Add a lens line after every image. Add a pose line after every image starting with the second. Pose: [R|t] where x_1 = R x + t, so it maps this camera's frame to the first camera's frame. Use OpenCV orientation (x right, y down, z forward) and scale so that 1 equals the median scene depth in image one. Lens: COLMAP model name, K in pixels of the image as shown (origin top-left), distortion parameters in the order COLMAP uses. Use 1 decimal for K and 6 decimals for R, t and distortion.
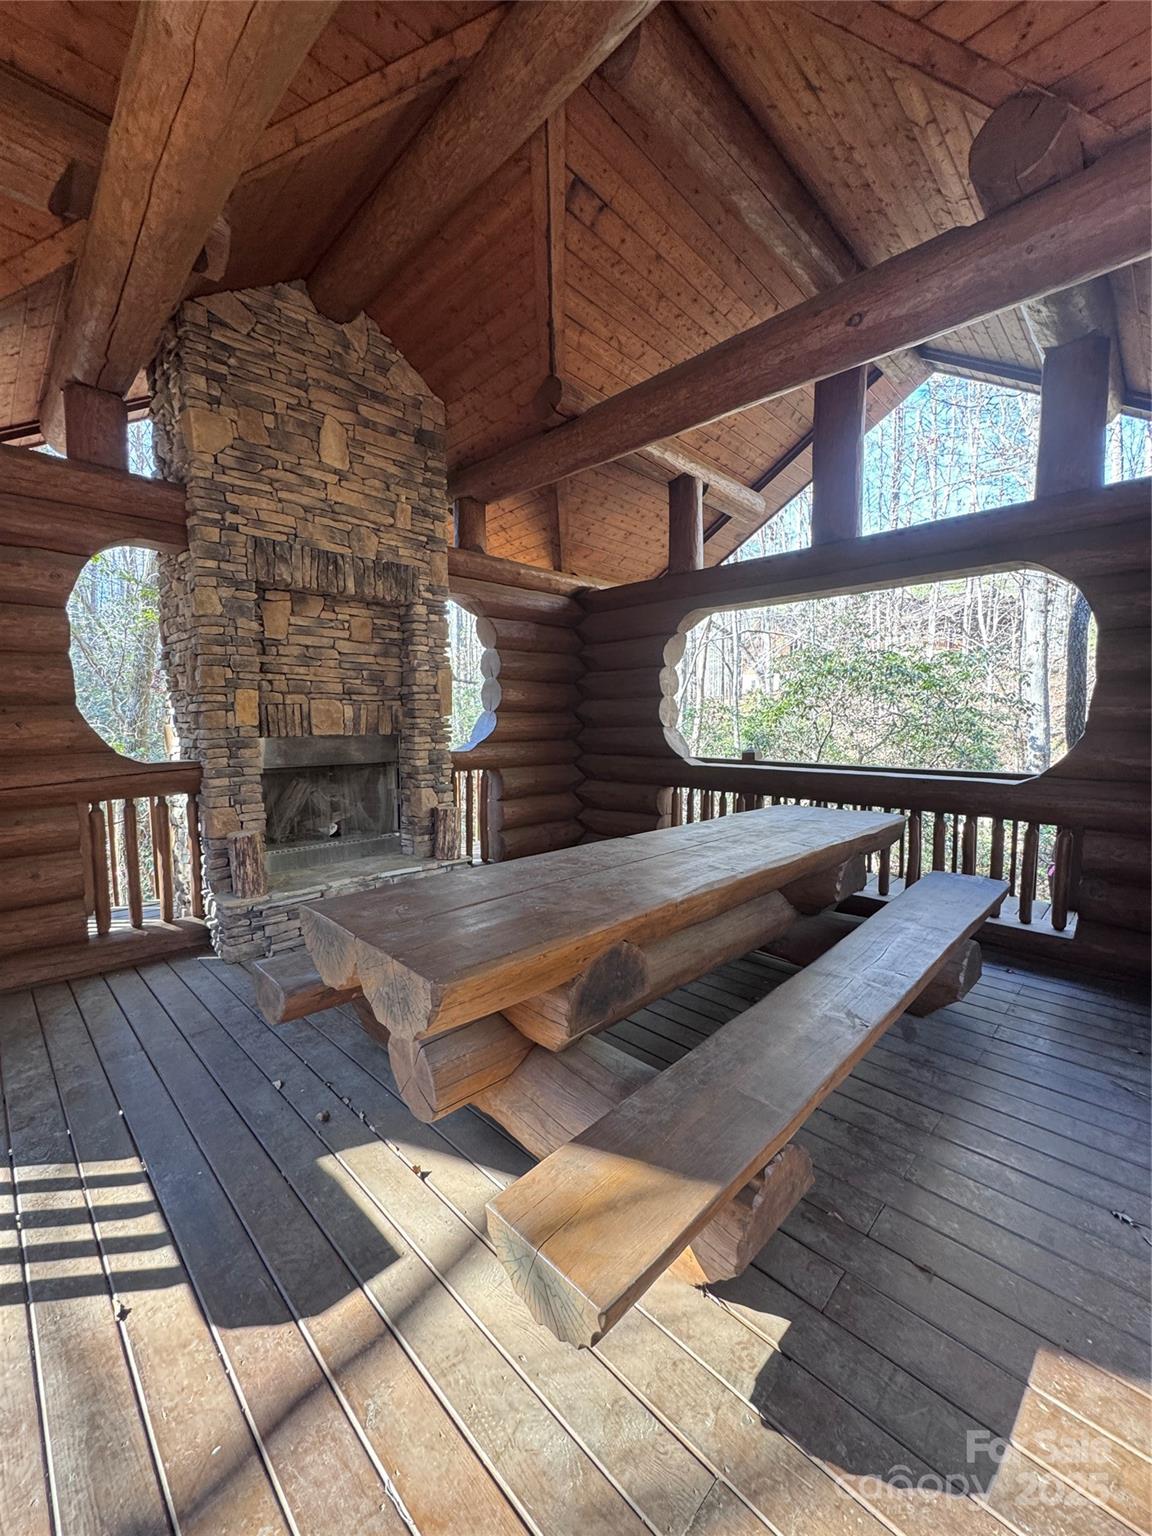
lens RADIAL K [[612.1, 0, 579.0], [0, 612.1, 769.6], [0, 0, 1]] dist [-0.005796, 0.000607]
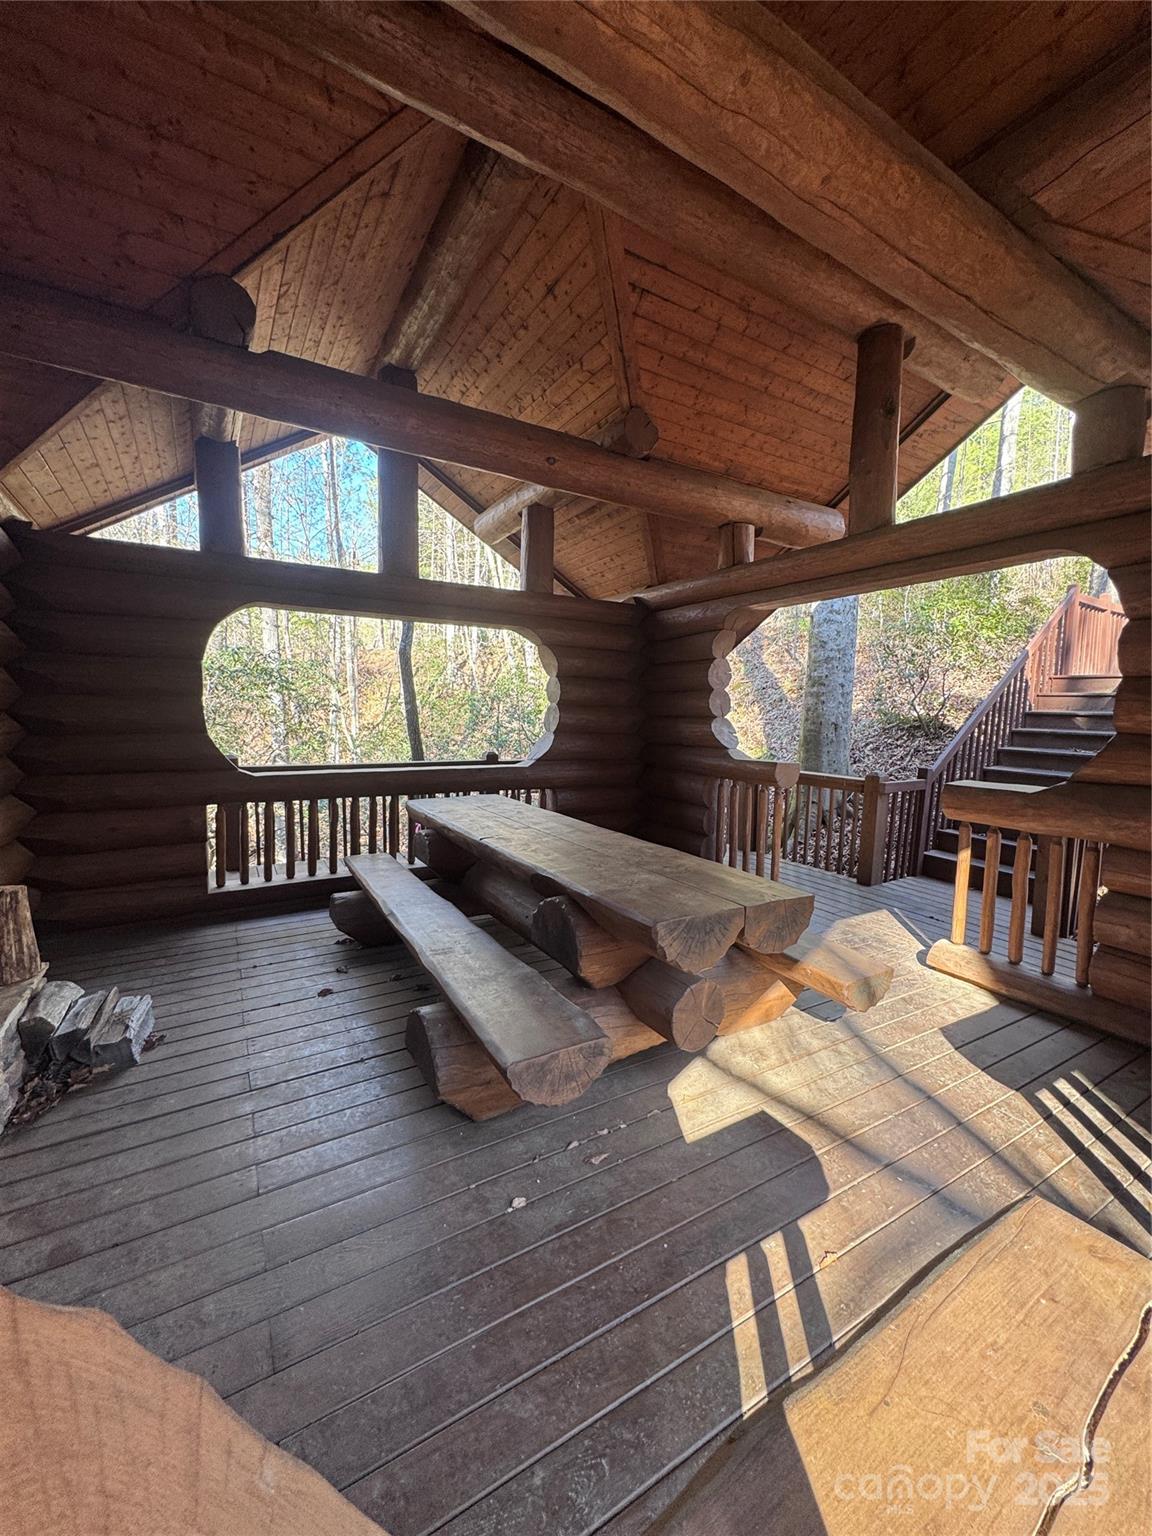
lens RADIAL K [[612.1, 0, 571.2], [0, 612.1, 759.0], [0, 0, 1]] dist [-0.005796, 0.000607]
pose [[0.256454, -0.071124, 0.963936, -1.495787], [0.068044, 0.996143, 0.055398, -0.134867], [-0.964158, 0.051383, 0.260305, 0.859437]]
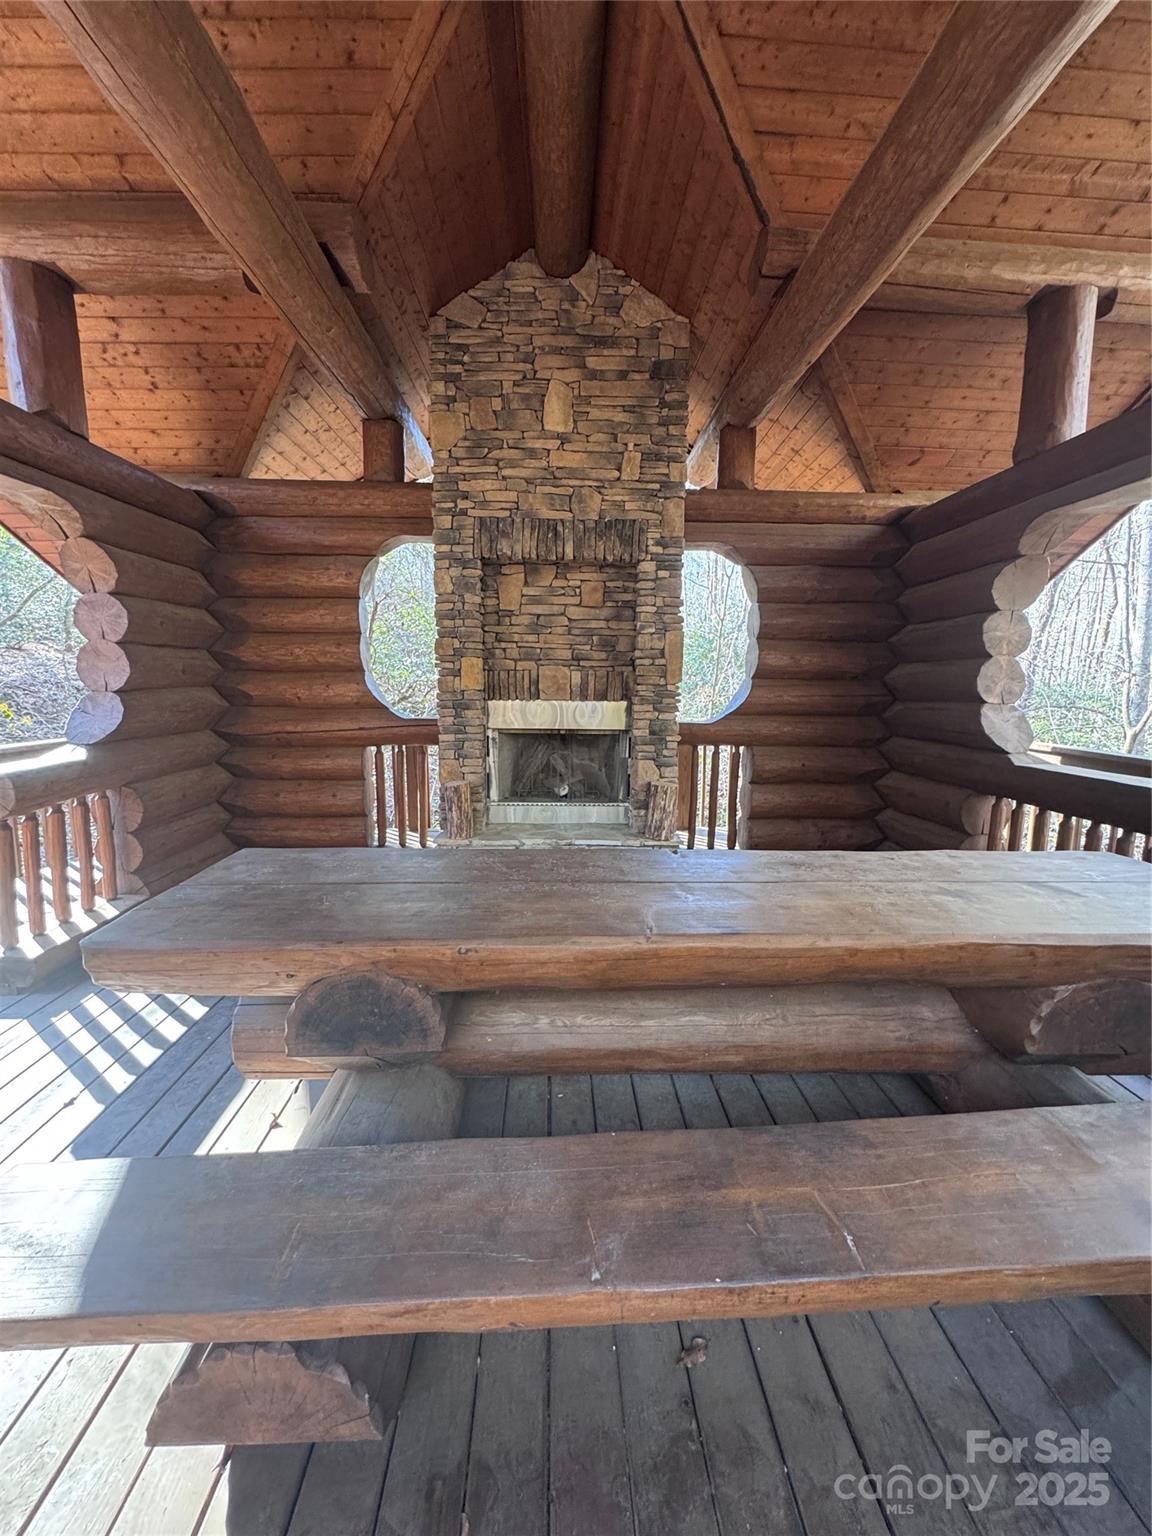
lens RADIAL K [[612.1, 0, 576.5], [0, 612.1, 769.9], [0, 0, 1]] dist [-0.005796, 0.000607]
pose [[0.726537, 0.107909, -0.678602, 0.332854], [-0.069230, 0.994062, 0.083952, -0.028237], [0.683631, -0.014014, 0.729693, 0.260623]]
